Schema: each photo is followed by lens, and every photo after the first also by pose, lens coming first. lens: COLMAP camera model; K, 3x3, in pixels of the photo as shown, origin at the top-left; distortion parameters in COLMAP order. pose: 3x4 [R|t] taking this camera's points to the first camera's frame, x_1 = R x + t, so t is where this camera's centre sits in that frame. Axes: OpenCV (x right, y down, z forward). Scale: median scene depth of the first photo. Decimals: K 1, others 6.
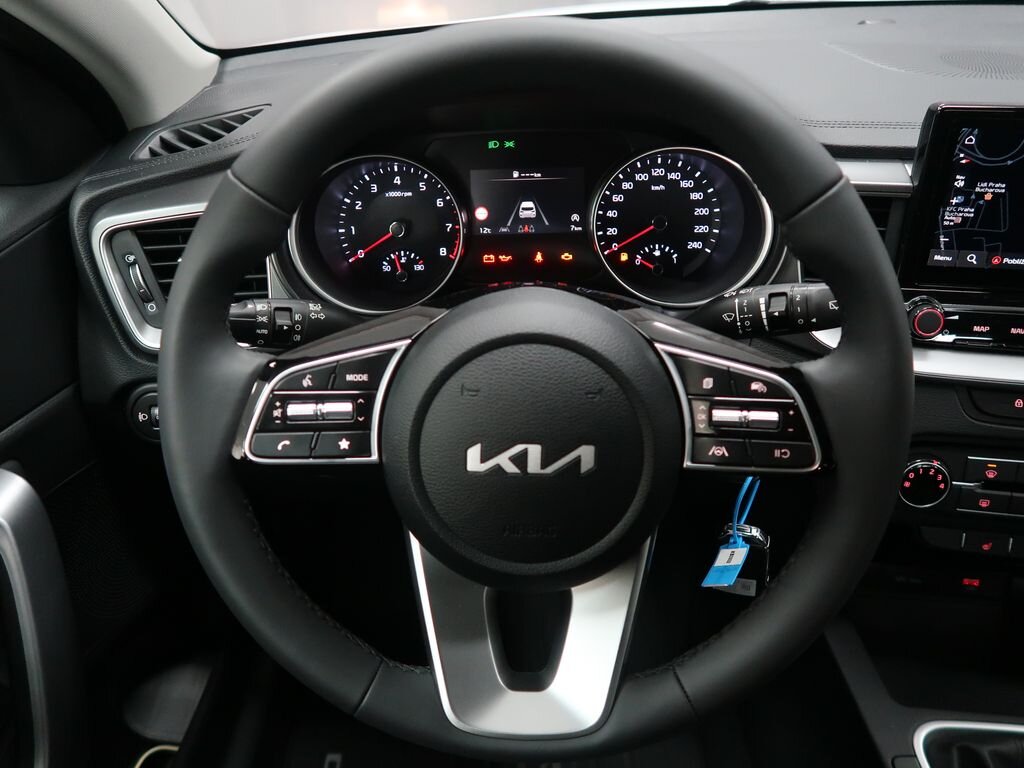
lens RADIAL K [[790.5, 0, 512.0], [0, 790.5, 384.0], [0, 0, 1]] dist [-0.019517, 0.002481]
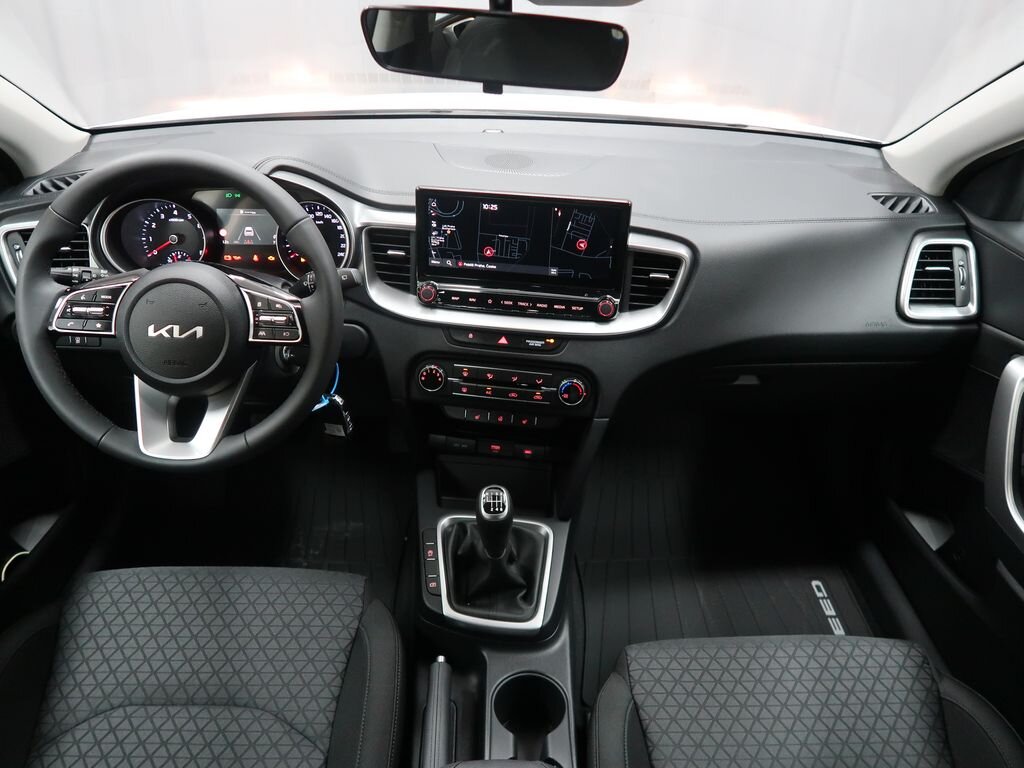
lens RADIAL K [[790.5, 0, 512.0], [0, 790.5, 384.0], [0, 0, 1]] dist [-0.019517, 0.002481]
pose [[0.997718, 0.030829, 0.060077, 0.653684], [-0.028136, 0.998583, -0.045176, 0.241325], [-0.061384, 0.043383, 0.997171, -1.029308]]
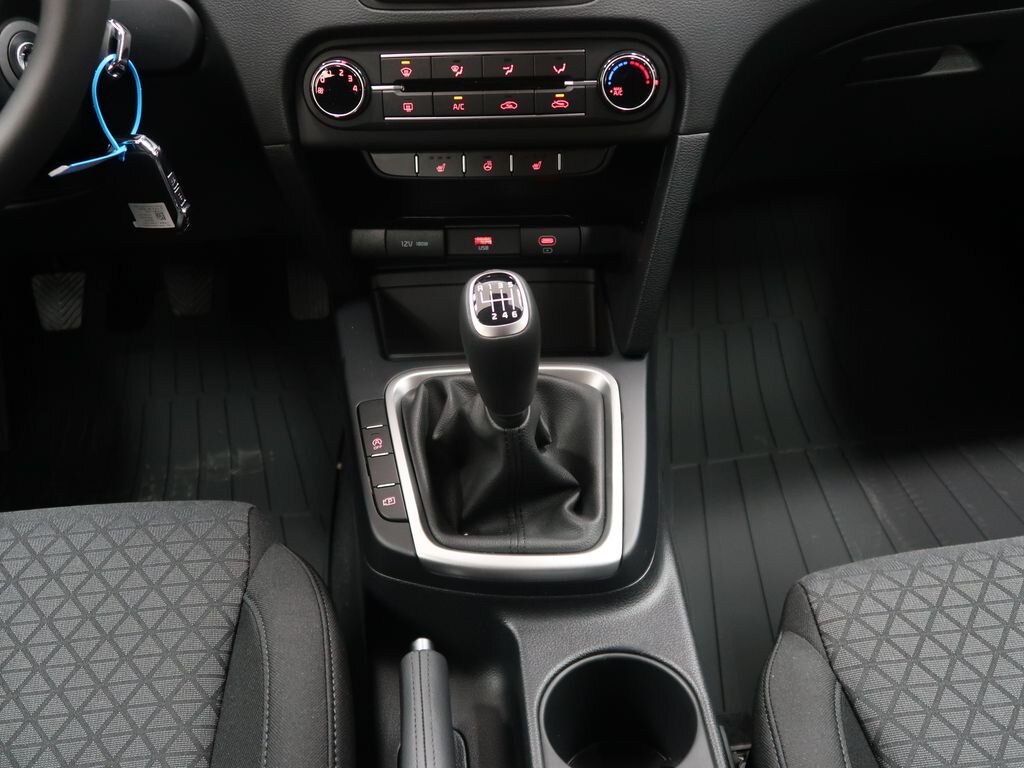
lens RADIAL K [[1094.3, 0, 512.0], [0, 1094.3, 384.0], [0, 0, 1]] dist [0.029727, 0.000315]
pose [[0.993391, -0.082532, 0.079768, 0.644365], [0.080889, 0.996443, 0.023622, 0.501429], [-0.081434, -0.017013, 0.996534, -0.355436]]
